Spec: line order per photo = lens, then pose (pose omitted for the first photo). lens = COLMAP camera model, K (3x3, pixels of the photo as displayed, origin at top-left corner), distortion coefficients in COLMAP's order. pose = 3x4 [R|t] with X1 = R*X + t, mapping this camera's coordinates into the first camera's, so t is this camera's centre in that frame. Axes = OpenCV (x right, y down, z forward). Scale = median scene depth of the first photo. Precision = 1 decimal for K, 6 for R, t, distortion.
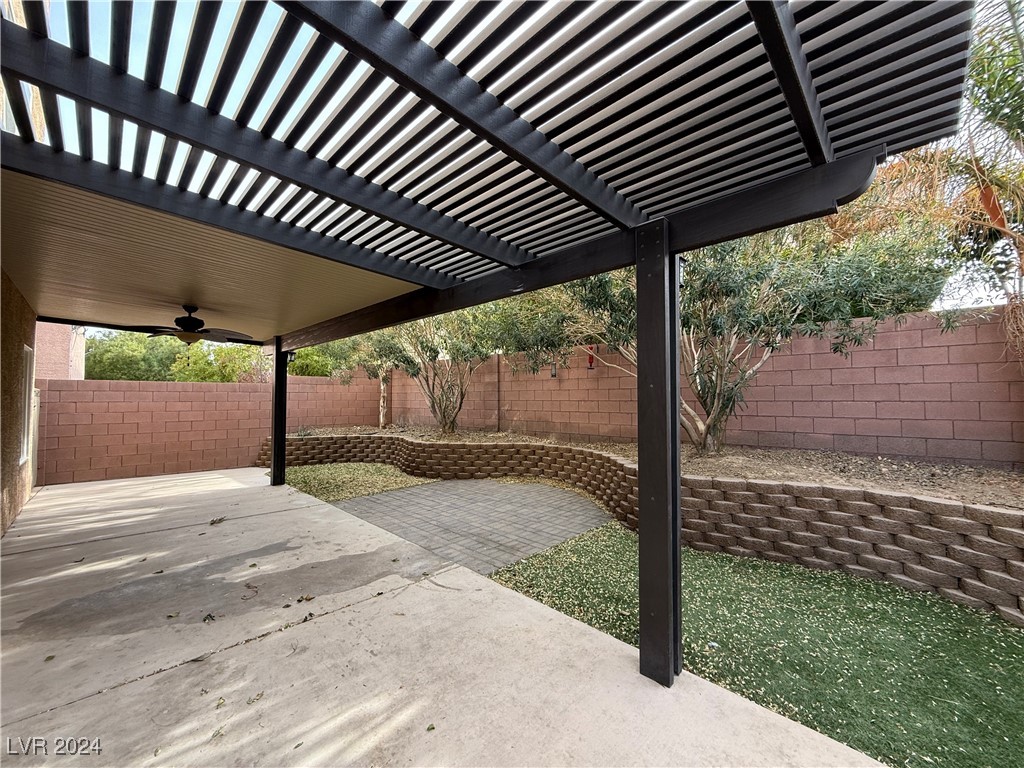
lens RADIAL K [[407.1, 0, 512.0], [0, 407.1, 384.0], [0, 0, 1]] dist [0.012373, 0.000232]
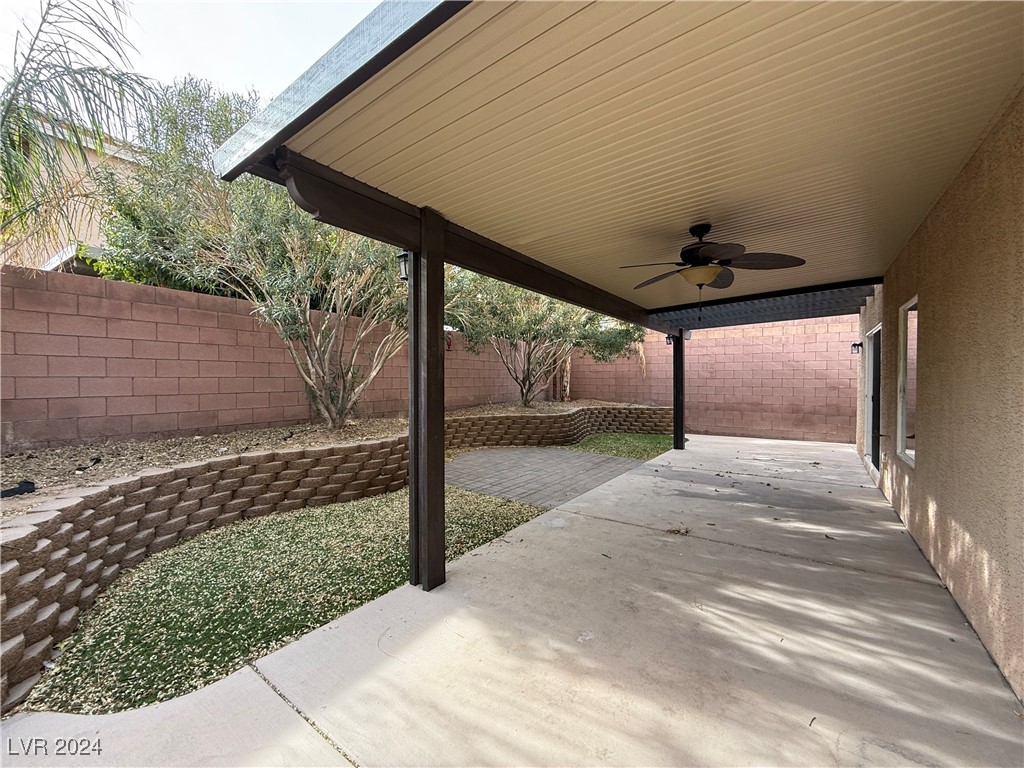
lens RADIAL K [[407.1, 0, 512.0], [0, 407.1, 384.0], [0, 0, 1]] dist [0.012373, 0.000232]
pose [[-0.157713, -0.013566, 0.987392, -1.768718], [-0.036273, 0.999310, 0.007936, 0.080453], [-0.986819, -0.034564, -0.158097, 1.791794]]
